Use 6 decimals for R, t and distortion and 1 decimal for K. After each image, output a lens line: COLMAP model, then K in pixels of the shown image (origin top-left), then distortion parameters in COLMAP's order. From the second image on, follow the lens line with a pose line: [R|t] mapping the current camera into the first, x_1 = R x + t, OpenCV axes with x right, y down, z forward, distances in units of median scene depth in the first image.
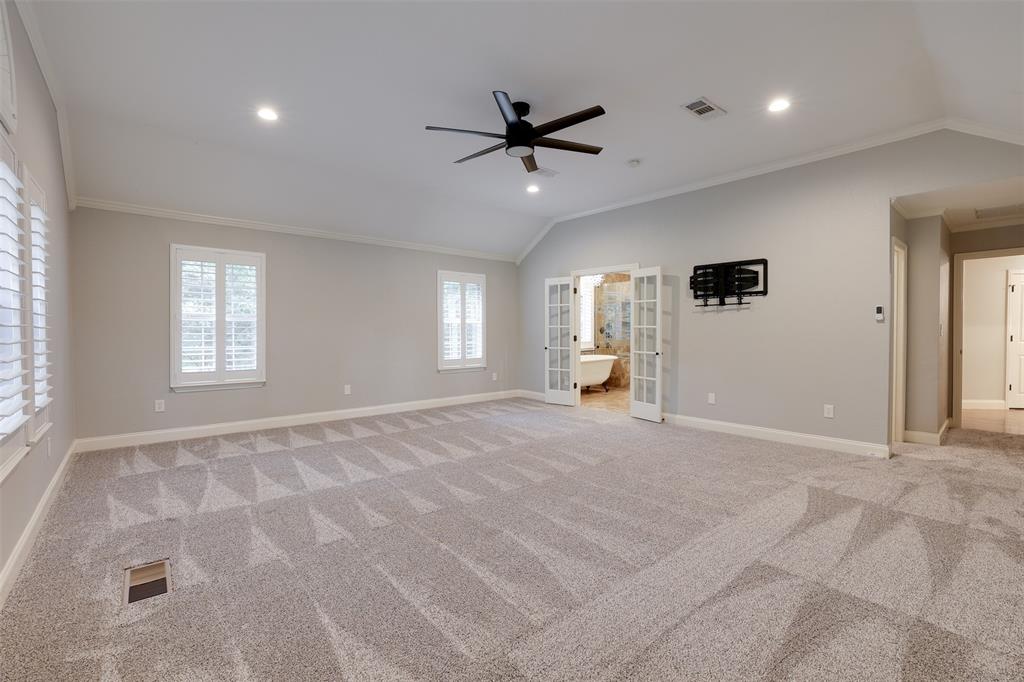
lens RADIAL K [[446.7, 0, 517.8], [0, 446.7, 341.1], [0, 0, 1]] dist [-0.043428, 0.011194]
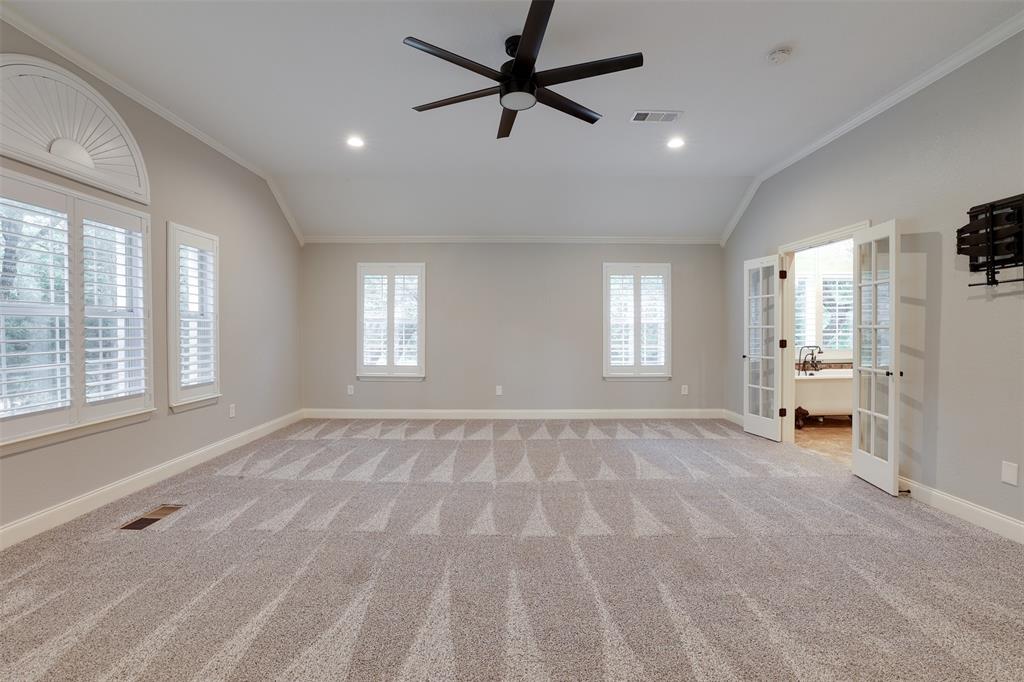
lens RADIAL K [[446.7, 0, 507.0], [0, 446.7, 342.0], [0, 0, 1]] dist [-0.043428, 0.011194]
pose [[0.751471, 0.016423, -0.659561, 0.328860], [-0.016746, 0.999843, 0.005817, -0.007386], [0.659553, 0.006674, 0.751628, 0.270457]]
